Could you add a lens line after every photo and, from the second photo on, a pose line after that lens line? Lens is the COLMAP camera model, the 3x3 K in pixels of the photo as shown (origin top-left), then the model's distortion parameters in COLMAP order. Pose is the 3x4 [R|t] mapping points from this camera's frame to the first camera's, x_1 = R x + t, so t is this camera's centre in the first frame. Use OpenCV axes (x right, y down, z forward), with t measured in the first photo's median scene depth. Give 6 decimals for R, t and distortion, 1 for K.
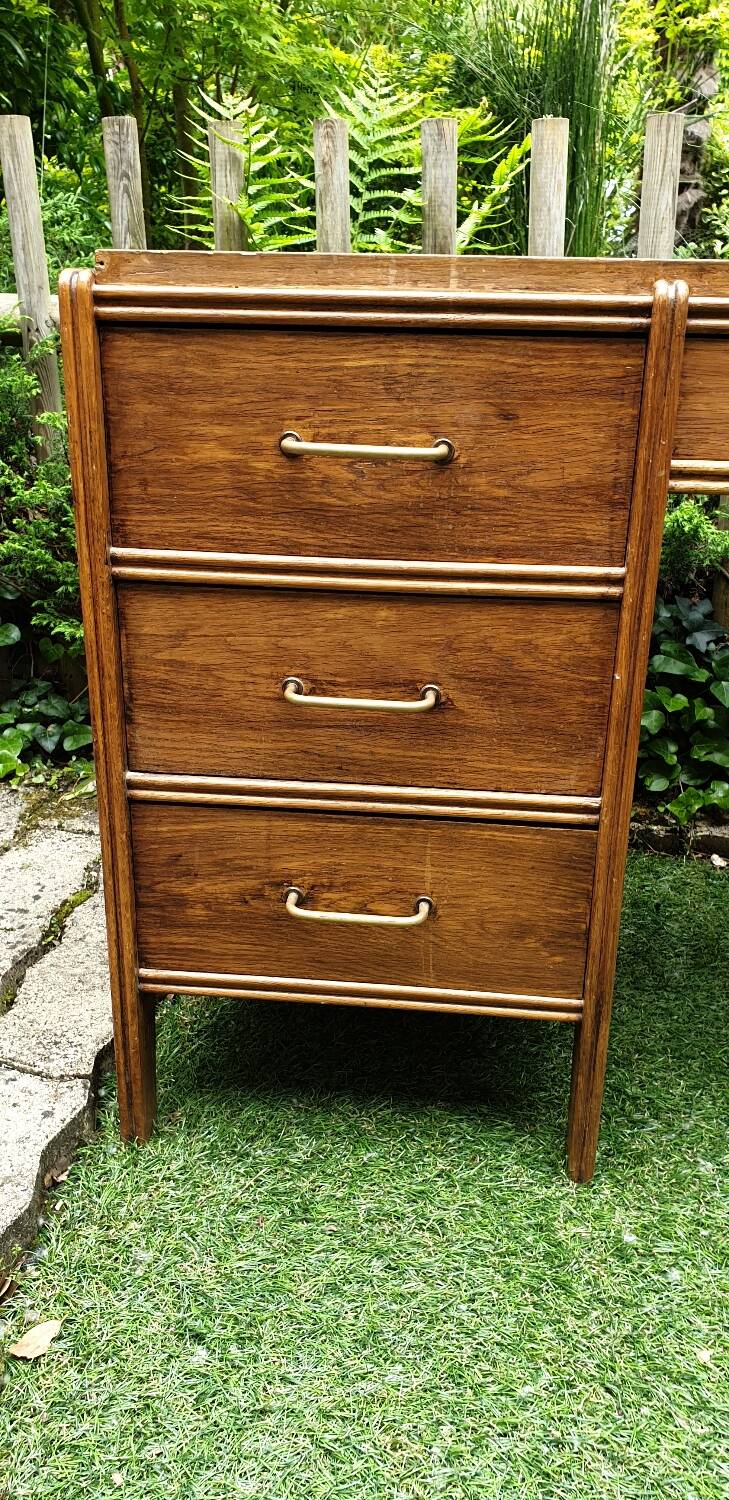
lens RADIAL K [[1174.1, 0, 367.4], [0, 1174.1, 748.5], [0, 0, 1]] dist [0.038003, -0.019305]
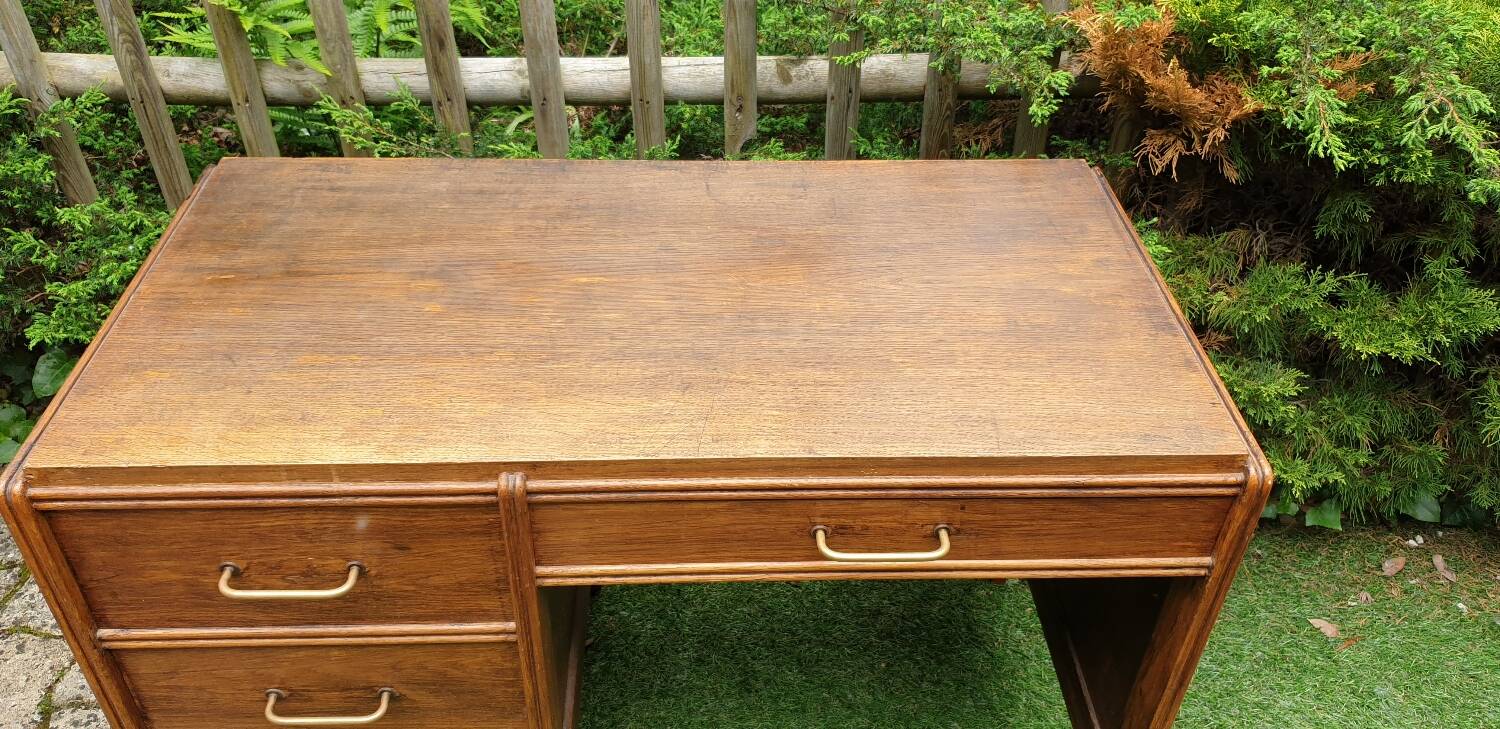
lens RADIAL K [[1174.1, 0, 748.2], [0, 1174.1, 377.3], [0, 0, 1]] dist [0.038003, -0.019305]
pose [[0.989982, -0.075564, 0.119275, 0.290846], [0.035632, 0.951105, 0.306806, -0.692336], [-0.136626, -0.299482, 0.944269, -0.154301]]
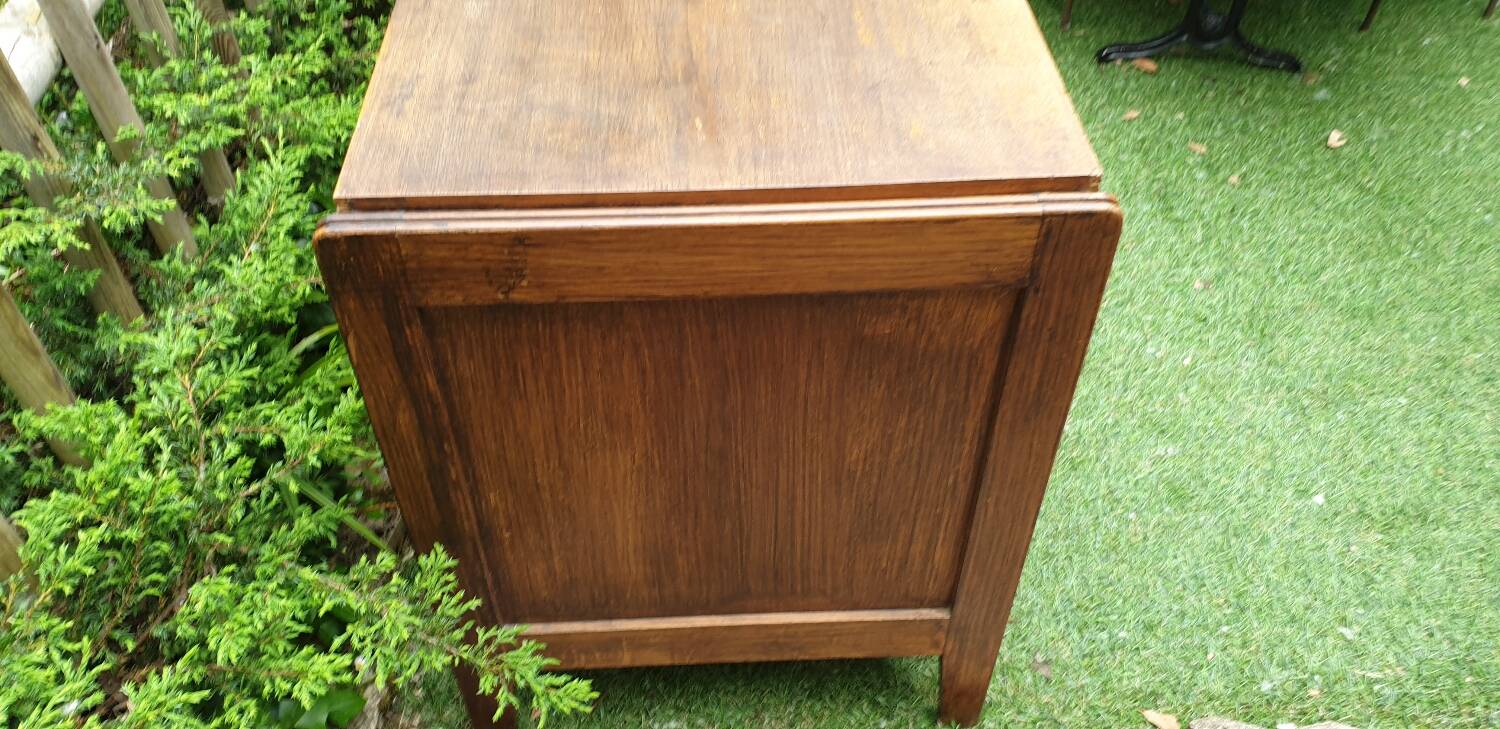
lens RADIAL K [[1174.1, 0, 755.5], [0, 1174.1, 363.6], [0, 0, 1]] dist [0.038003, -0.019305]
pose [[-0.151933, -0.710982, 0.686601, -0.822322], [0.342561, 0.613731, 0.711327, -0.942843], [-0.927129, 0.343277, 0.150309, 0.977573]]
